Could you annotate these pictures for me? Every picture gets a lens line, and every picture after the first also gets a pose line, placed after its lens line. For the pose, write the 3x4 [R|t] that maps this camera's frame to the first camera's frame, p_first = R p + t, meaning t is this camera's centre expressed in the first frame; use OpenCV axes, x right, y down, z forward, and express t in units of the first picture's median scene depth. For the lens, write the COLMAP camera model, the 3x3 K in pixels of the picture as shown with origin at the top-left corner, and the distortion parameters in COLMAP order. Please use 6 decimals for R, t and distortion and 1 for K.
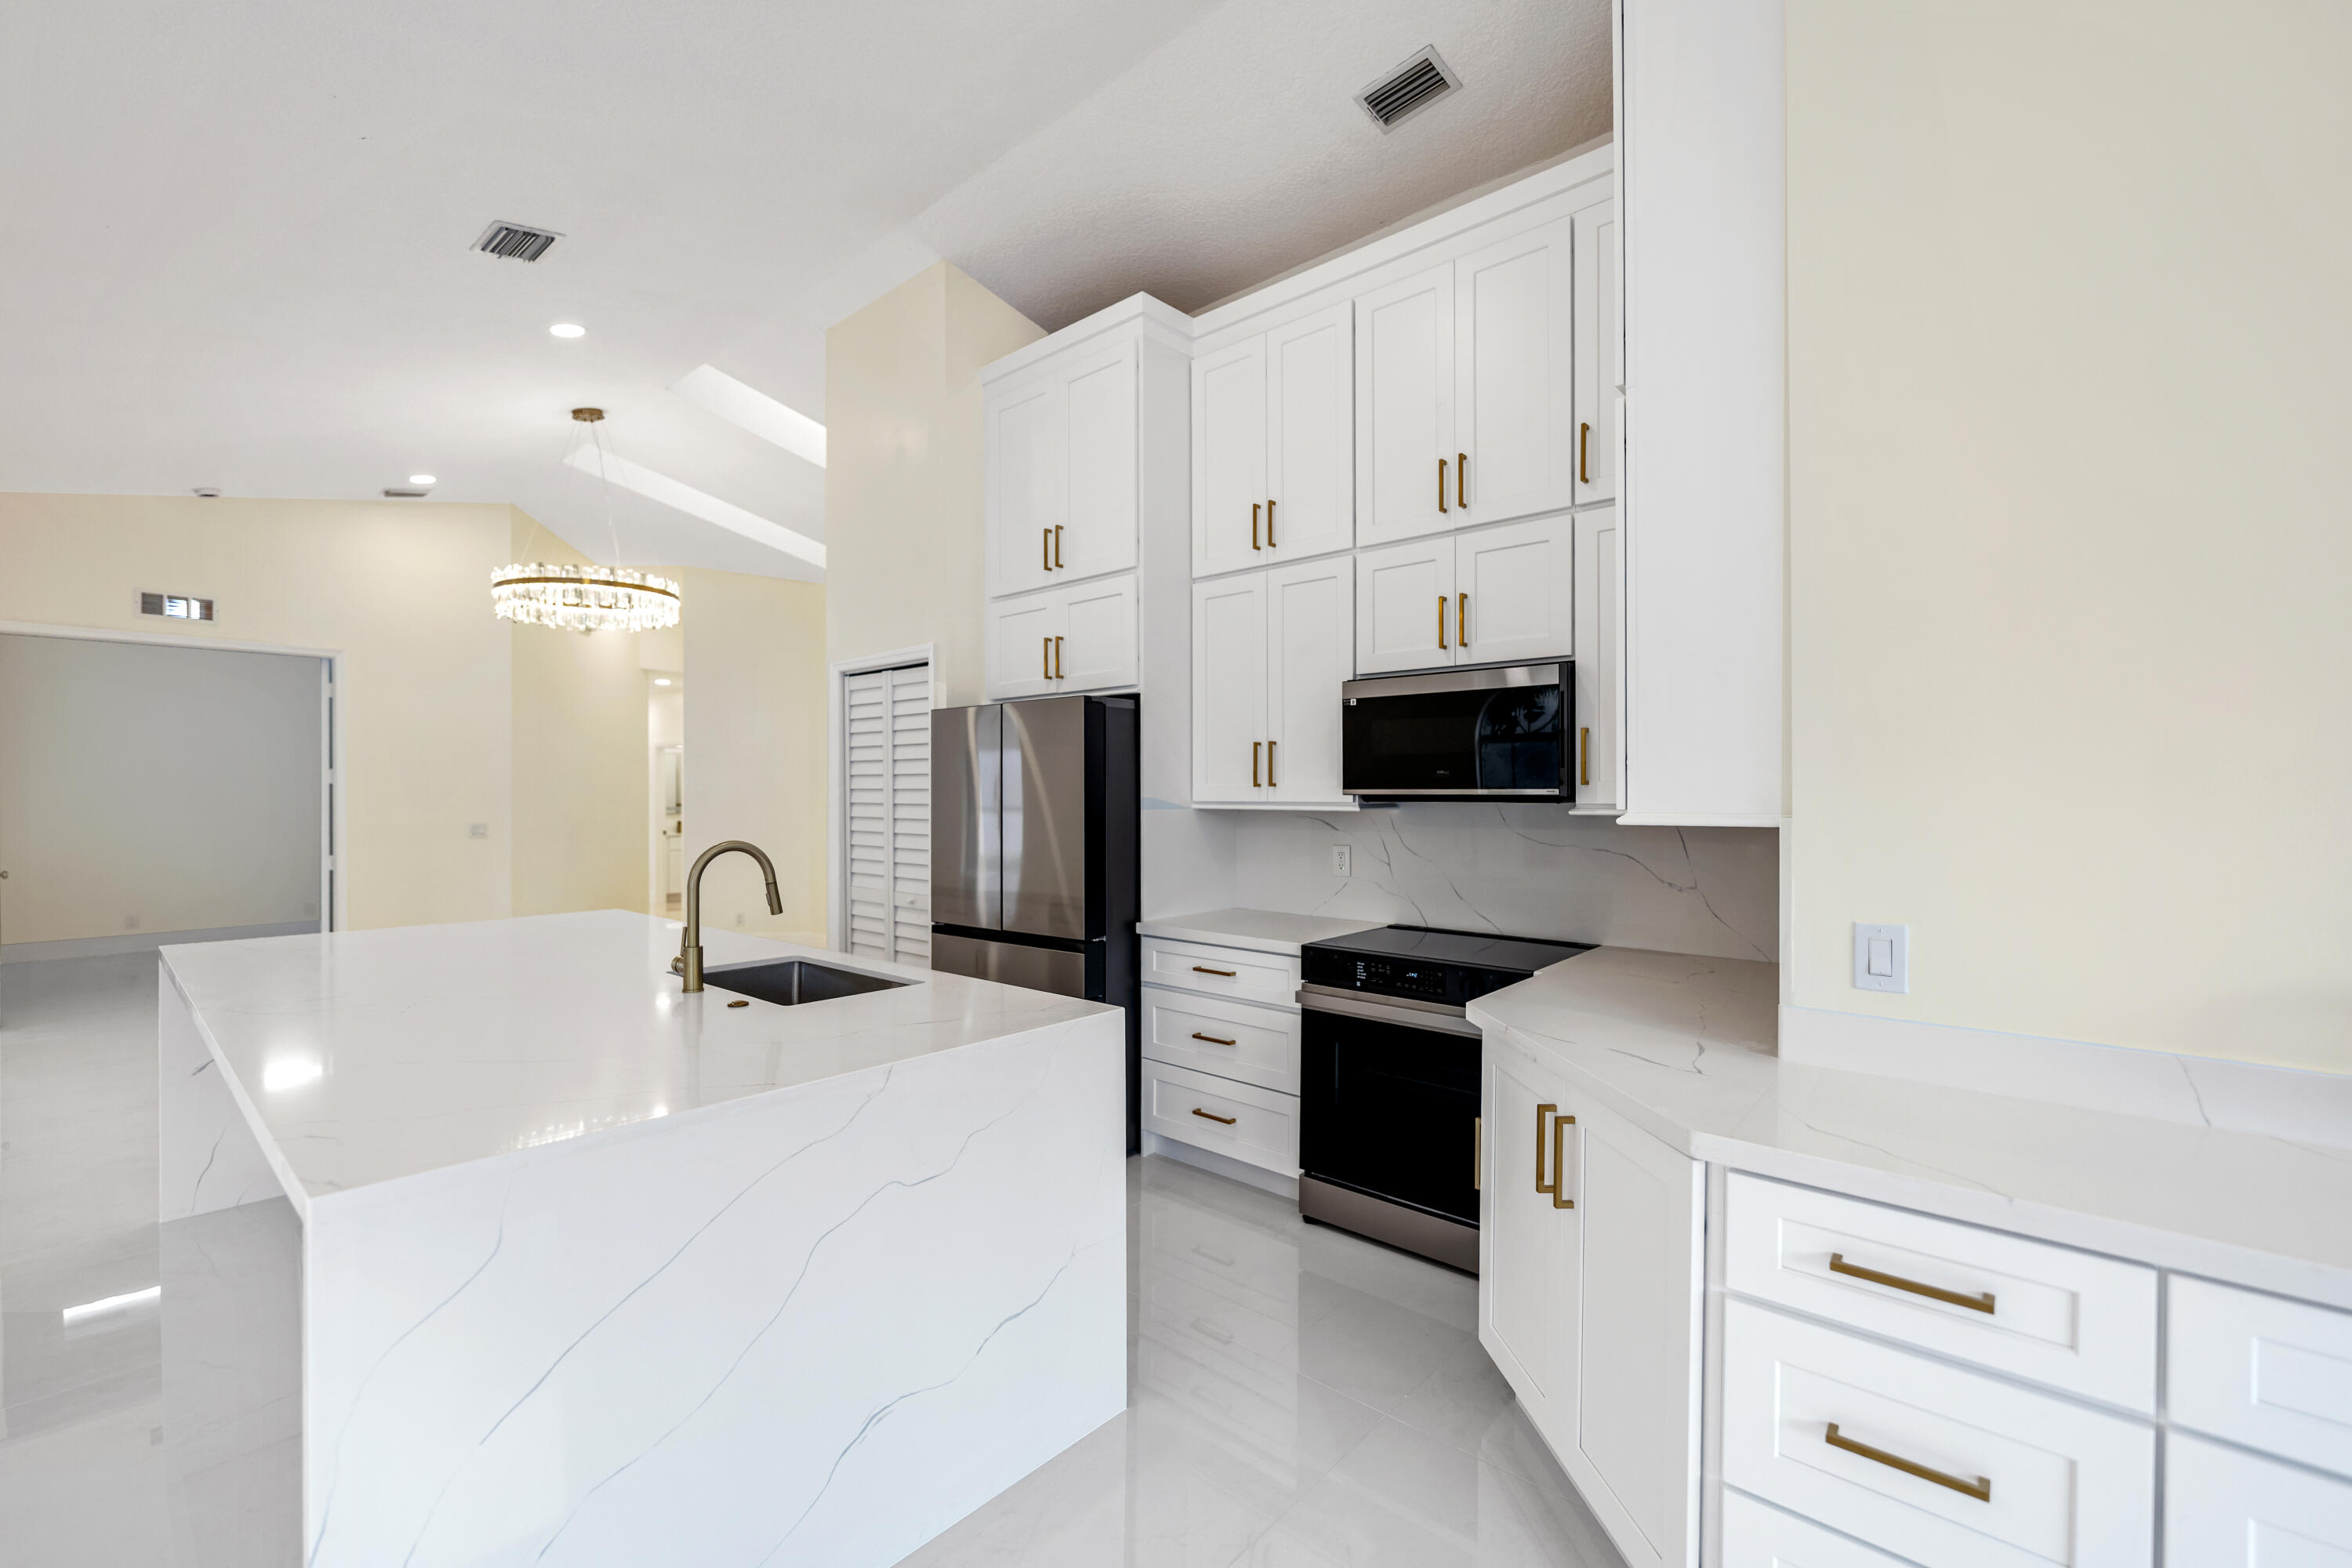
lens RADIAL K [[959.5, 0, 1170.1], [0, 959.5, 801.1], [0, 0, 1]] dist [0.002994, -0.001876]
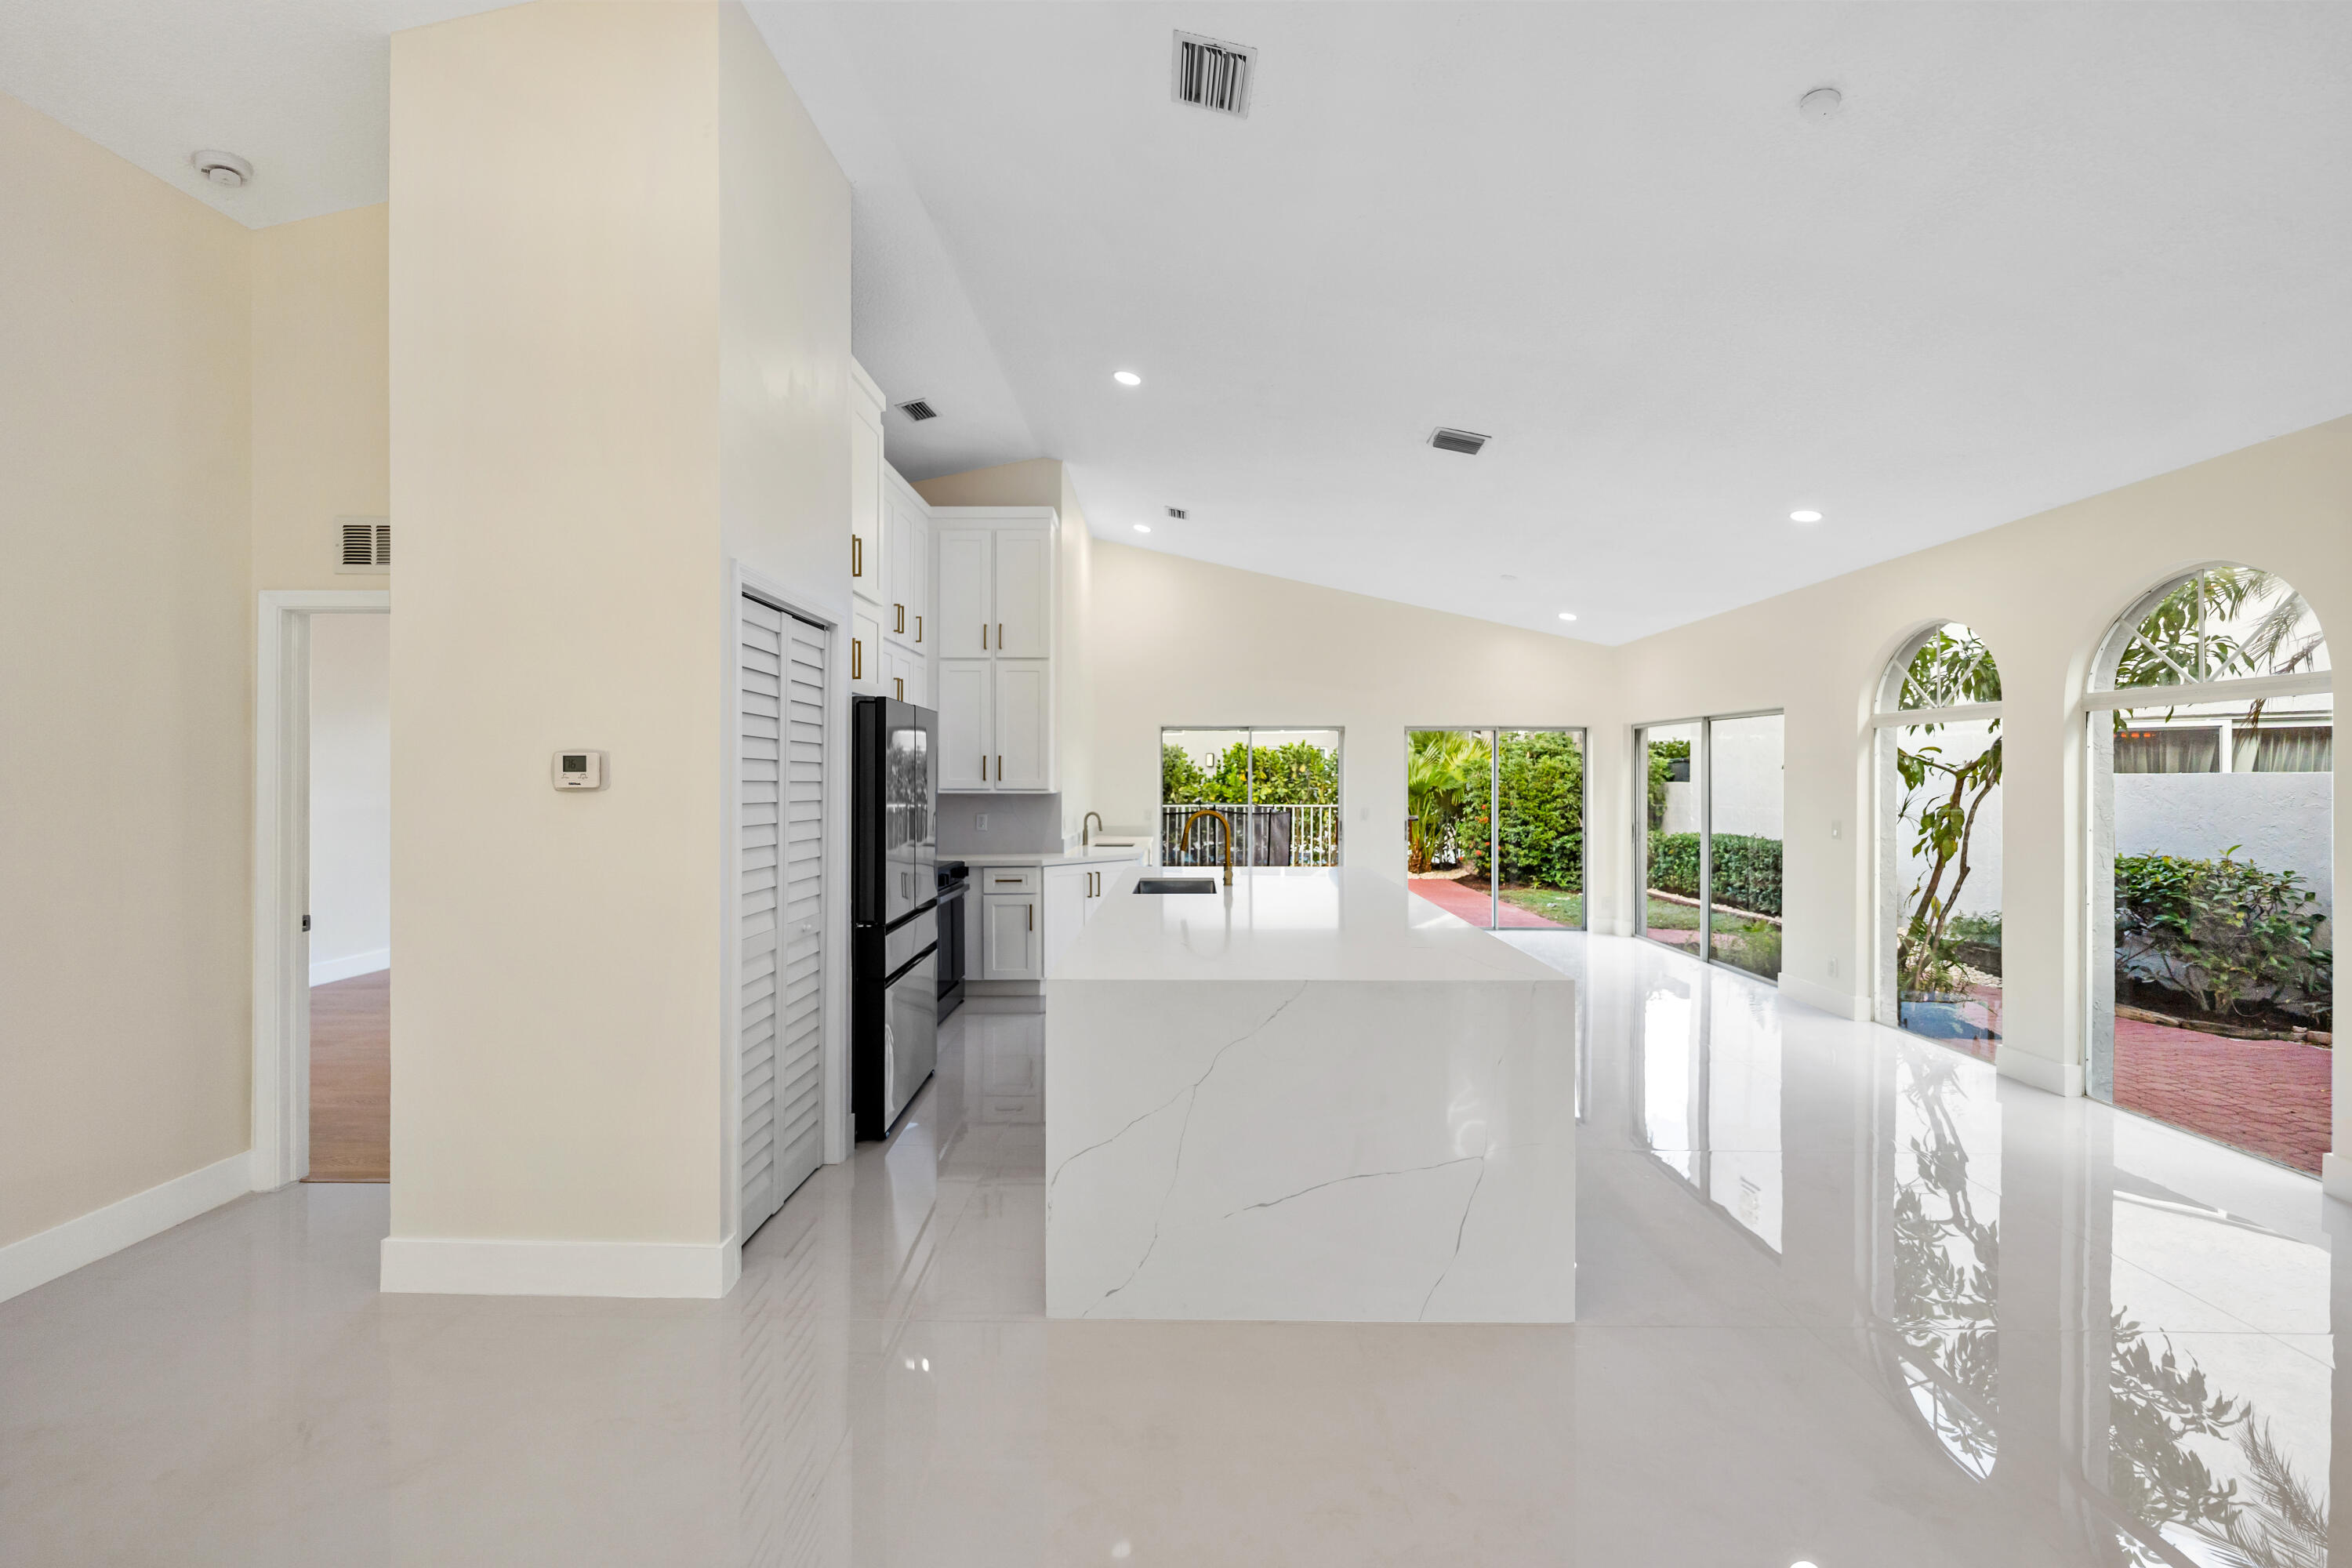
lens RADIAL K [[959.5, 0, 1189.3], [0, 959.5, 778.5], [0, 0, 1]] dist [0.002994, -0.001876]
pose [[-0.649412, 0.003585, 0.760428, -1.285745], [0.009185, 0.999953, 0.003130, -0.017919], [-0.760381, 0.009018, -0.649414, 1.542254]]
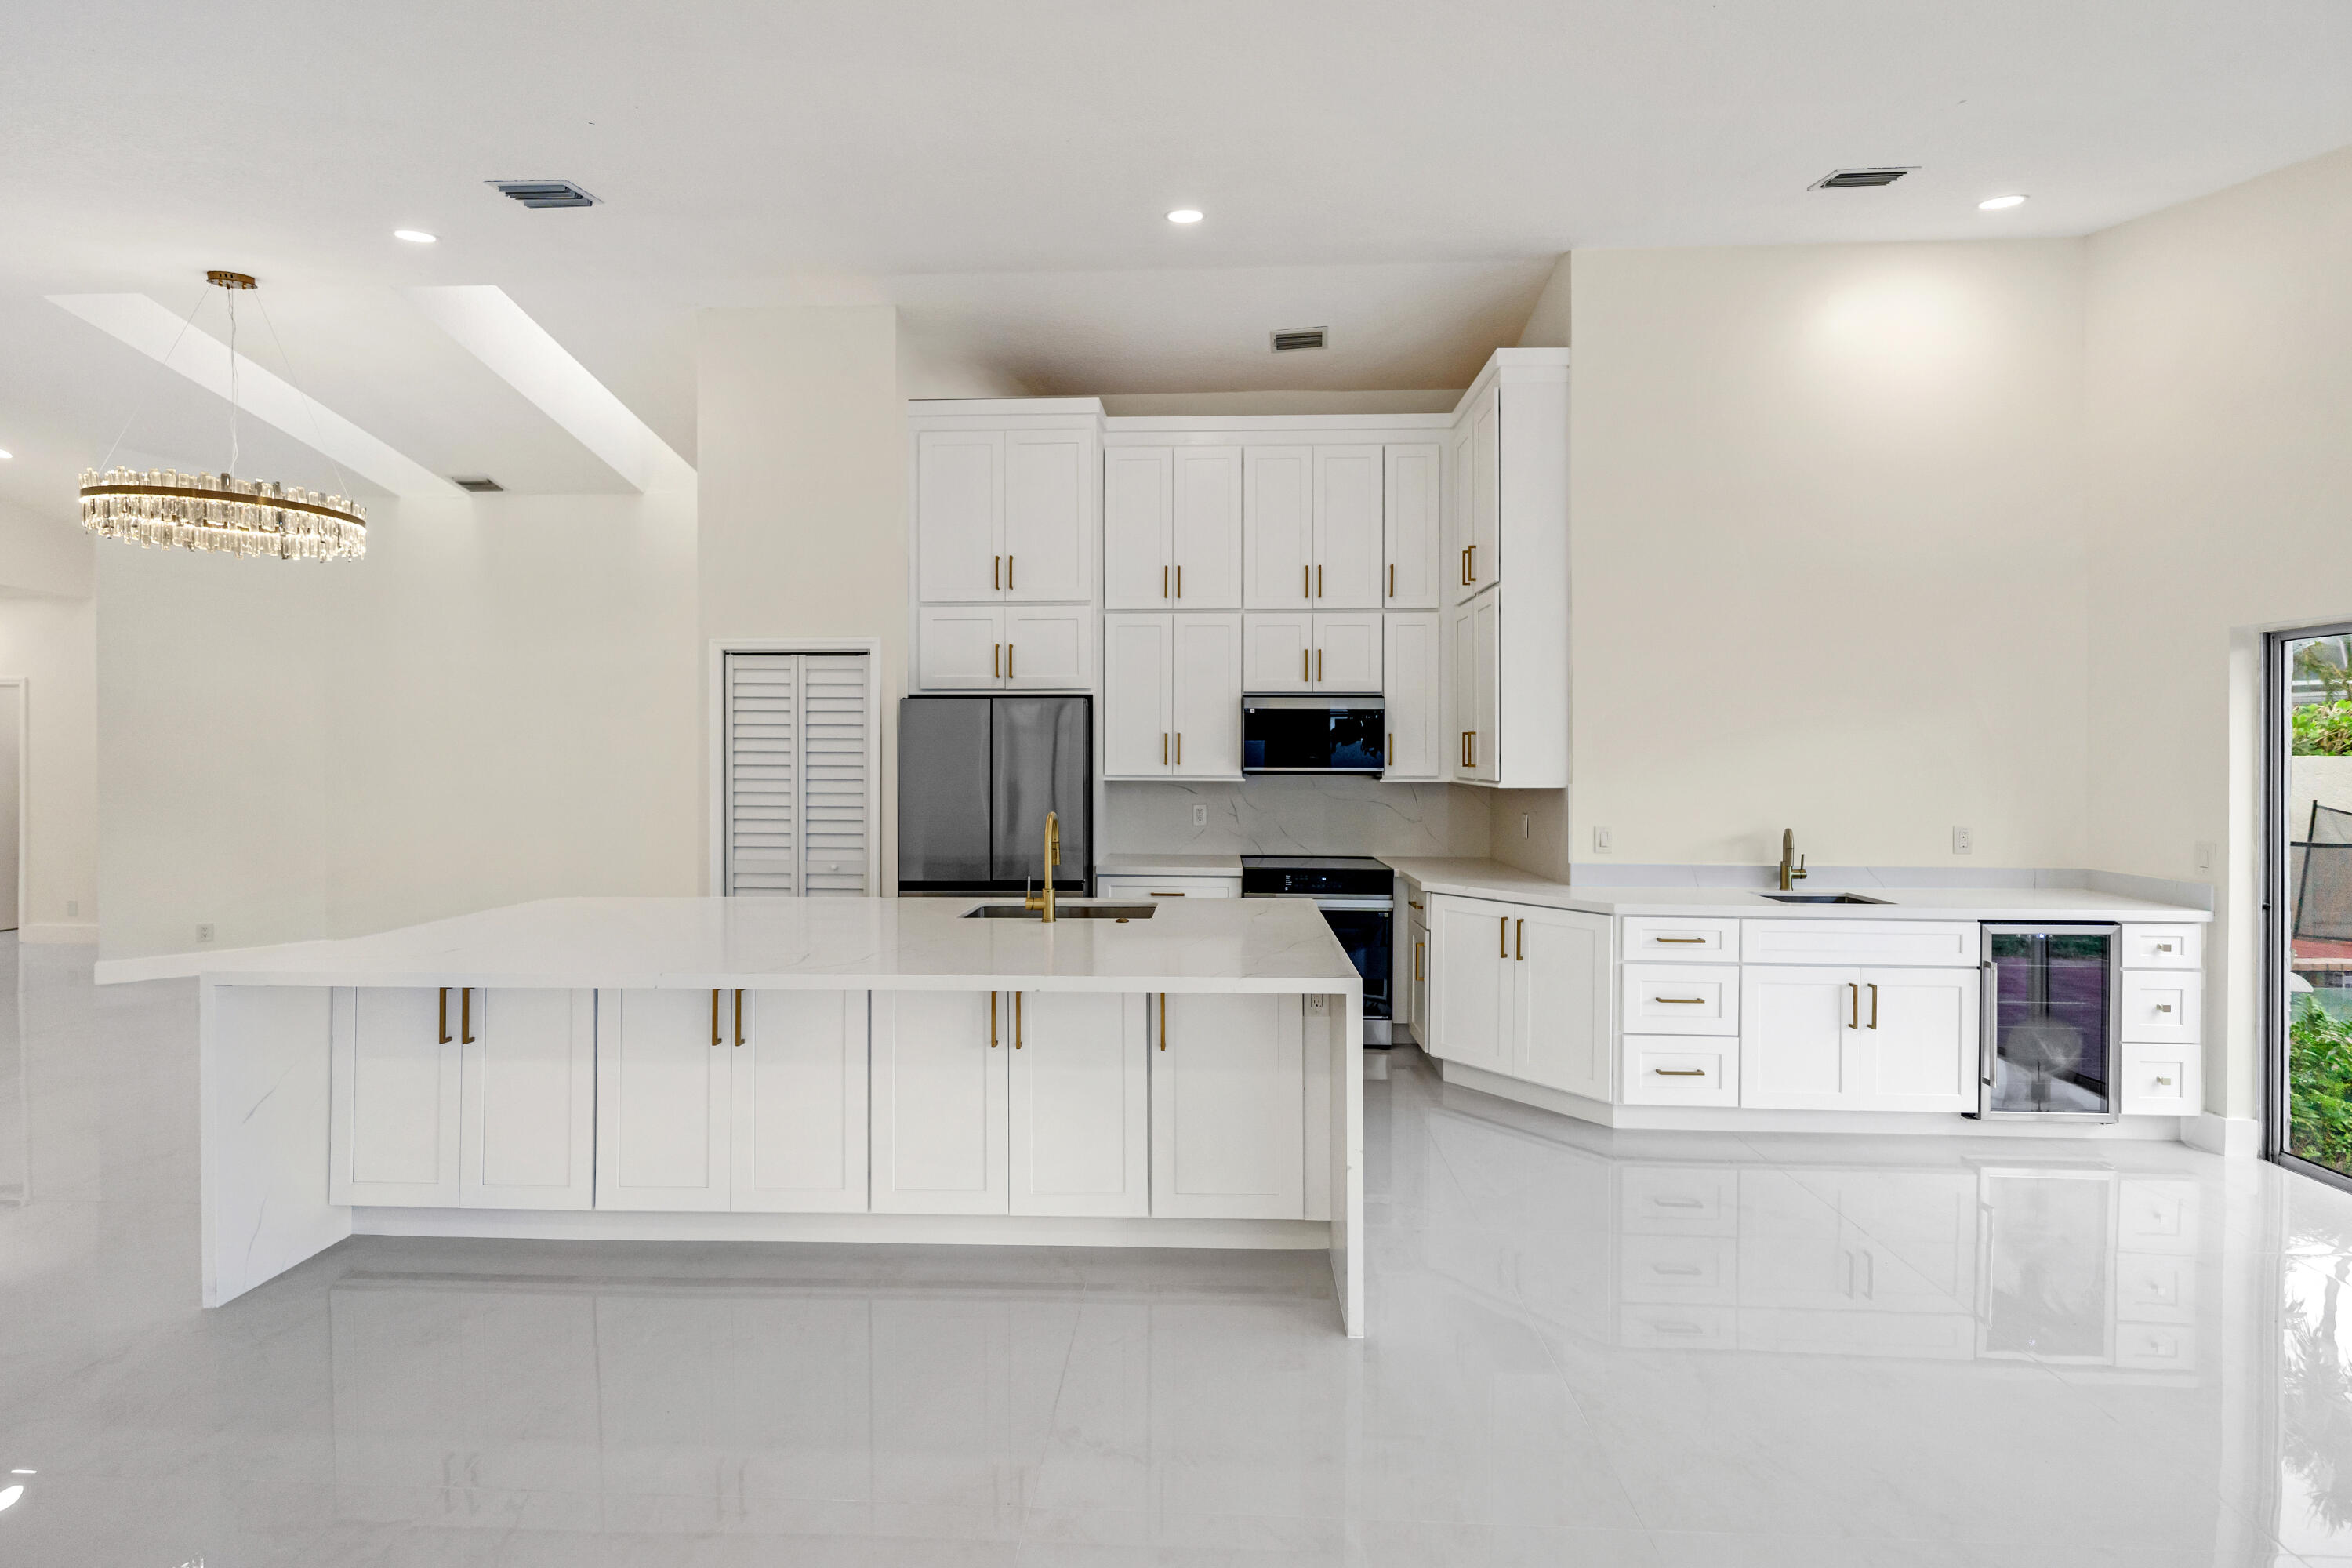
lens RADIAL K [[959.5, 0, 1173.8], [0, 959.5, 763.7], [0, 0, 1]] dist [0.002994, -0.001876]
pose [[0.784106, -0.004009, 0.620614, -0.790601], [0.002715, 0.999992, 0.003029, -0.020815], [-0.620621, -0.000691, 0.784110, -0.123688]]
